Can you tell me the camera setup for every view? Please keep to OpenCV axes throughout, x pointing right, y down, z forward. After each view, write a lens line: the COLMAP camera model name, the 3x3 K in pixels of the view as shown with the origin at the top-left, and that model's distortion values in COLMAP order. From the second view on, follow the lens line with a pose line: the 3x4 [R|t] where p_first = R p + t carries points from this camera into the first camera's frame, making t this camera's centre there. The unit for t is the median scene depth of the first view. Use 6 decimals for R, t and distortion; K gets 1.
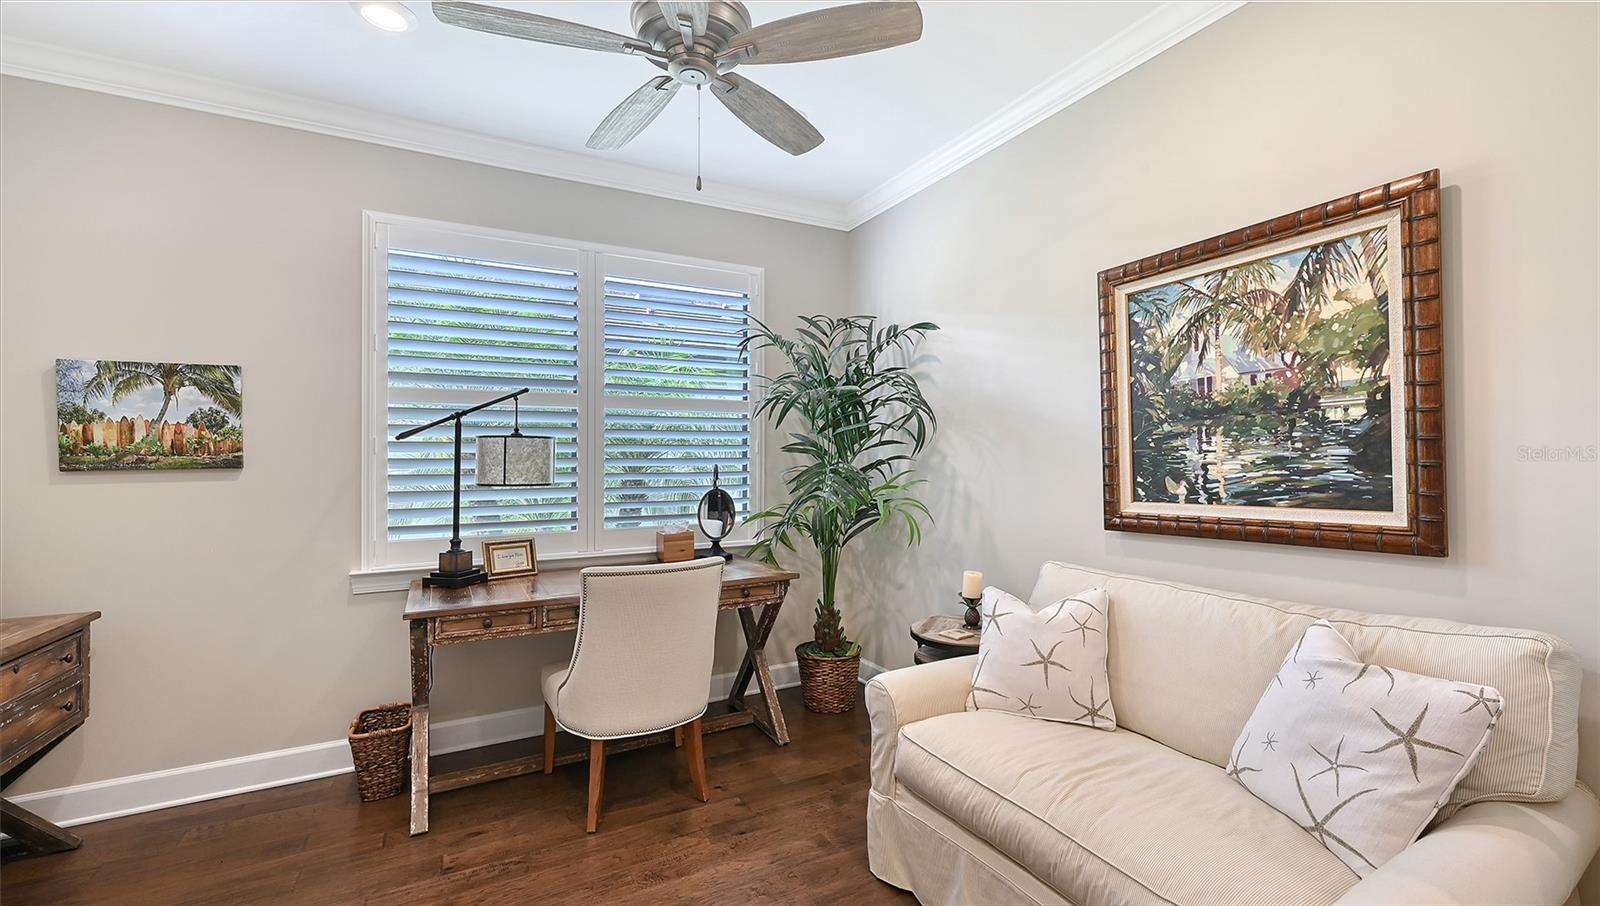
lens RADIAL K [[668.5, 0, 800.3], [0, 668.5, 460.0], [0, 0, 1]] dist [0.001079, 0.000130]
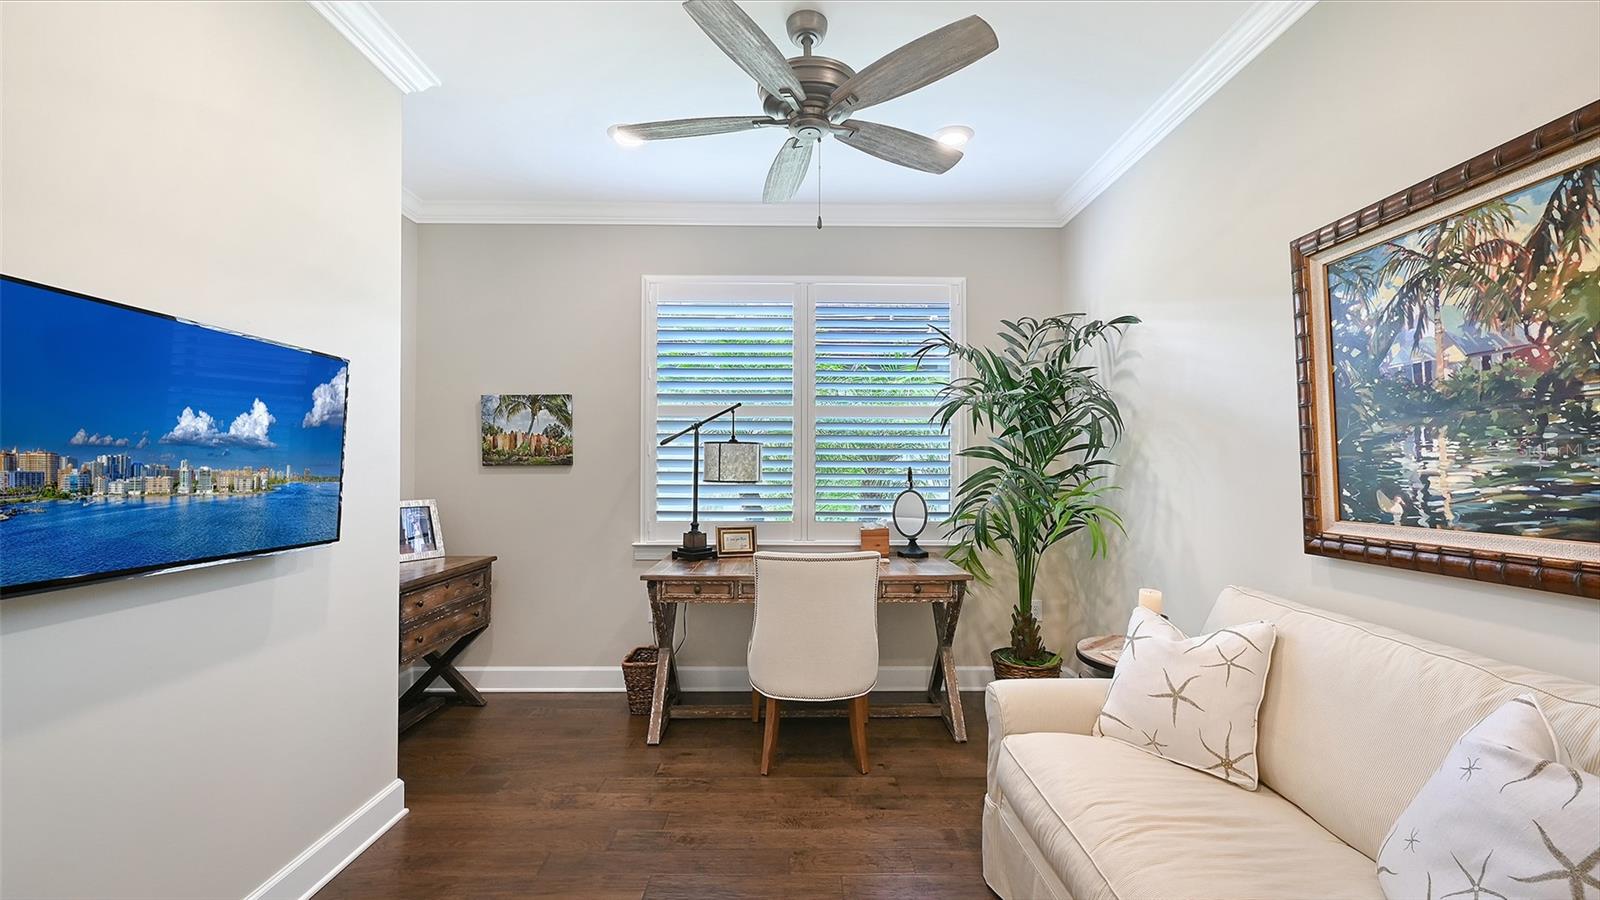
lens RADIAL K [[645.5, 0, 800.1], [0, 645.5, 452.3], [0, 0, 1]] dist [-0.000578, 0.000556]
pose [[0.880601, 0.002522, -0.473851, 0.287280], [-0.009534, 0.999878, -0.012396, -0.003599], [0.473762, 0.015434, 0.880518, 0.009282]]
